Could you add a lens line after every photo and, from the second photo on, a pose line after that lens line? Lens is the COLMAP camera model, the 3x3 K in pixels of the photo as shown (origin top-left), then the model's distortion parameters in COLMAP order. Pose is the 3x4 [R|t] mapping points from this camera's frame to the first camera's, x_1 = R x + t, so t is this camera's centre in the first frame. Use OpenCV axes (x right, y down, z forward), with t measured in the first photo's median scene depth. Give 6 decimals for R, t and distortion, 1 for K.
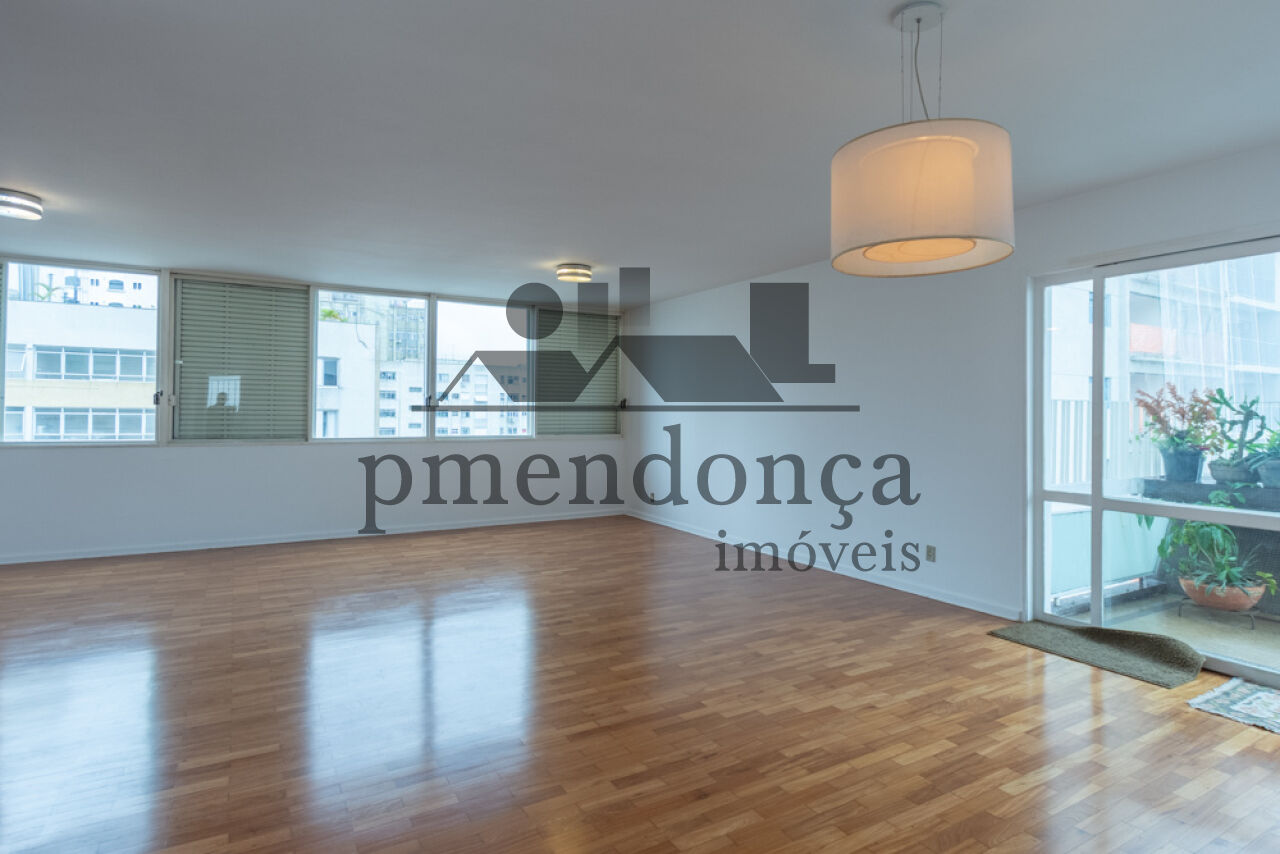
lens RADIAL K [[701.8, 0, 645.4], [0, 701.8, 407.8], [0, 0, 1]] dist [0.002662, -0.003200]
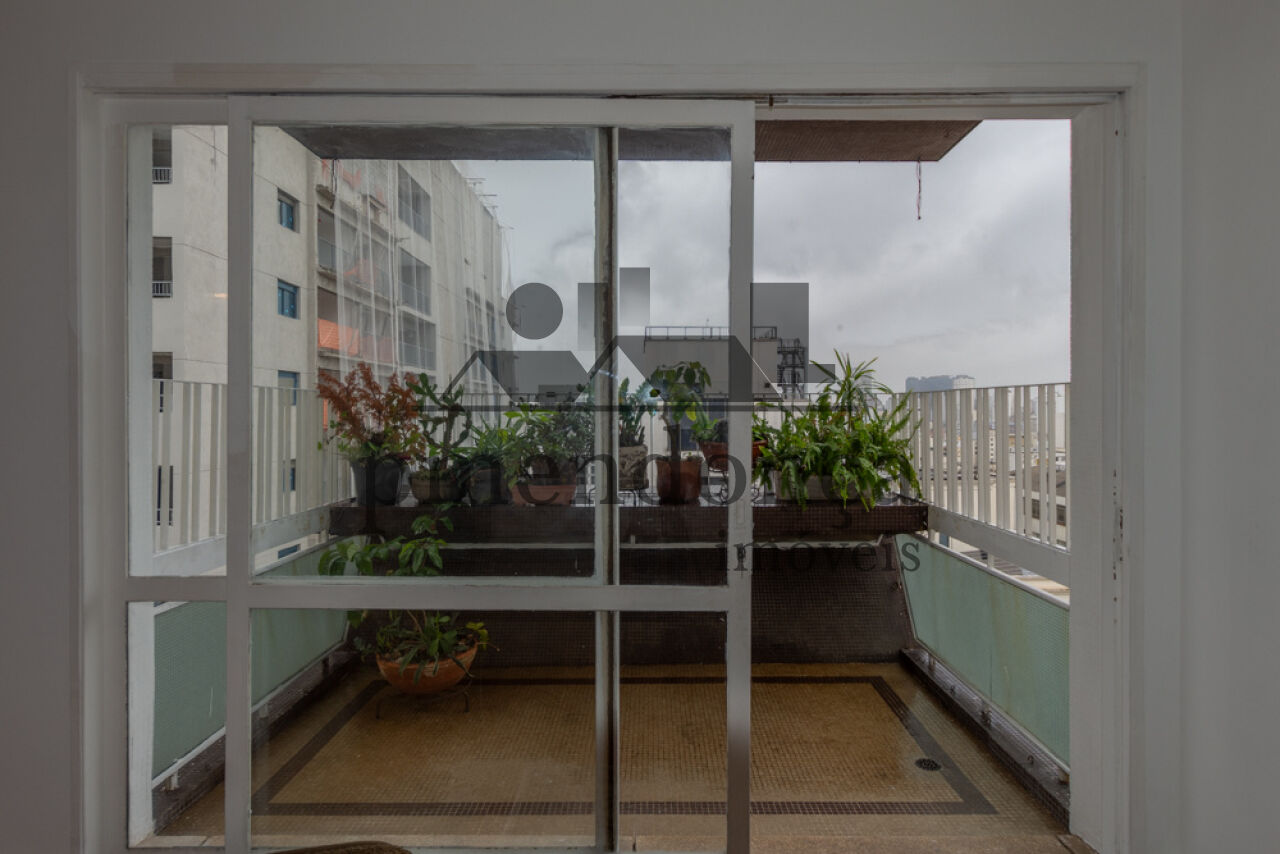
lens RADIAL K [[715.4, 0, 651.0], [0, 715.4, 409.7], [0, 0, 1]] dist [0.000038, -0.002639]
pose [[0.507978, -0.003425, 0.861363, 0.450257], [-0.001624, 0.999987, 0.004933, 0.008737], [-0.861368, -0.003905, 0.507966, 0.629867]]
